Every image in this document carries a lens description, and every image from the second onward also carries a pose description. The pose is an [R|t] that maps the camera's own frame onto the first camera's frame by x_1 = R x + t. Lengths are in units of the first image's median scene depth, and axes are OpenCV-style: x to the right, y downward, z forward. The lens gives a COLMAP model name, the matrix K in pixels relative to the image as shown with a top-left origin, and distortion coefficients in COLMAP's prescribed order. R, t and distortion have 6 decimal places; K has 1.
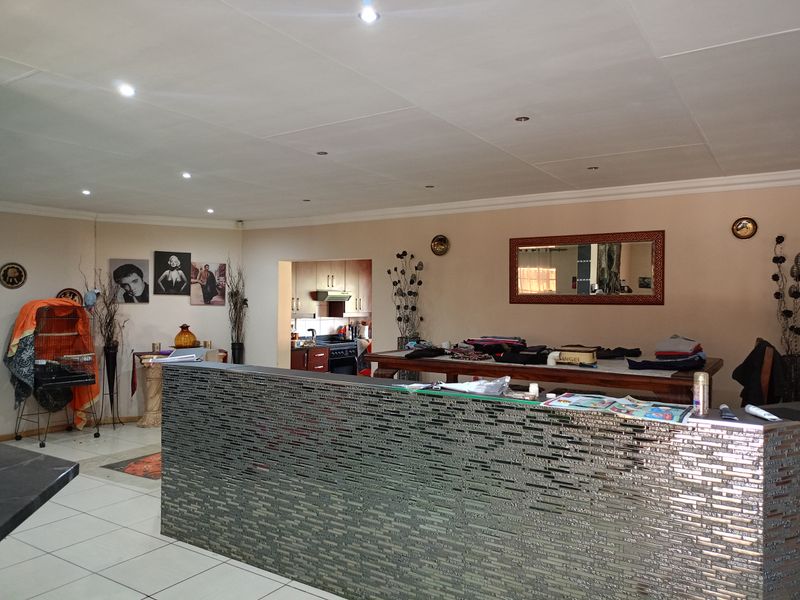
lens RADIAL K [[593.1, 0, 400.0], [0, 593.1, 300.0], [0, 0, 1]] dist [0.007558, -0.007659]
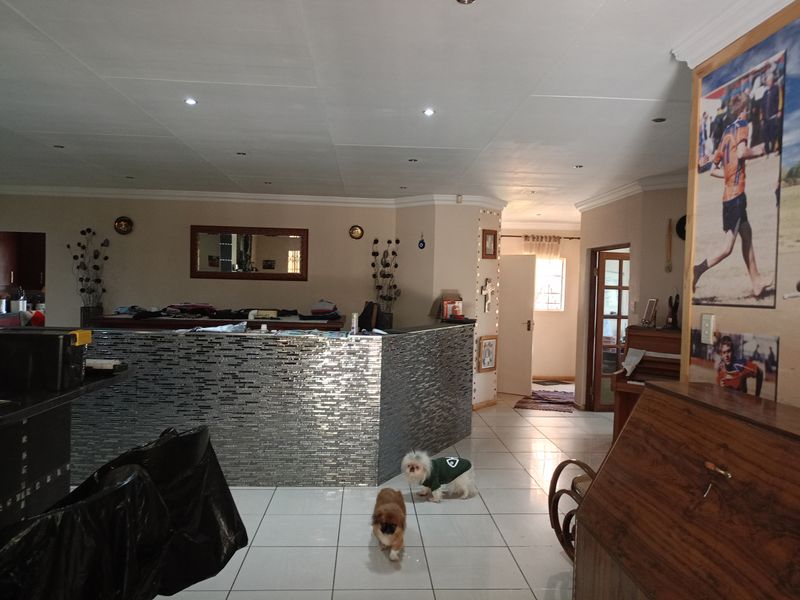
lens RADIAL K [[593.1, 0, 400.0], [0, 593.1, 300.0], [0, 0, 1]] dist [0.007558, -0.007659]
pose [[0.798464, -0.000661, 0.602042, -0.346891], [-0.020582, 0.999385, 0.028395, 0.012392], [-0.601690, -0.035064, 0.797960, -0.410665]]
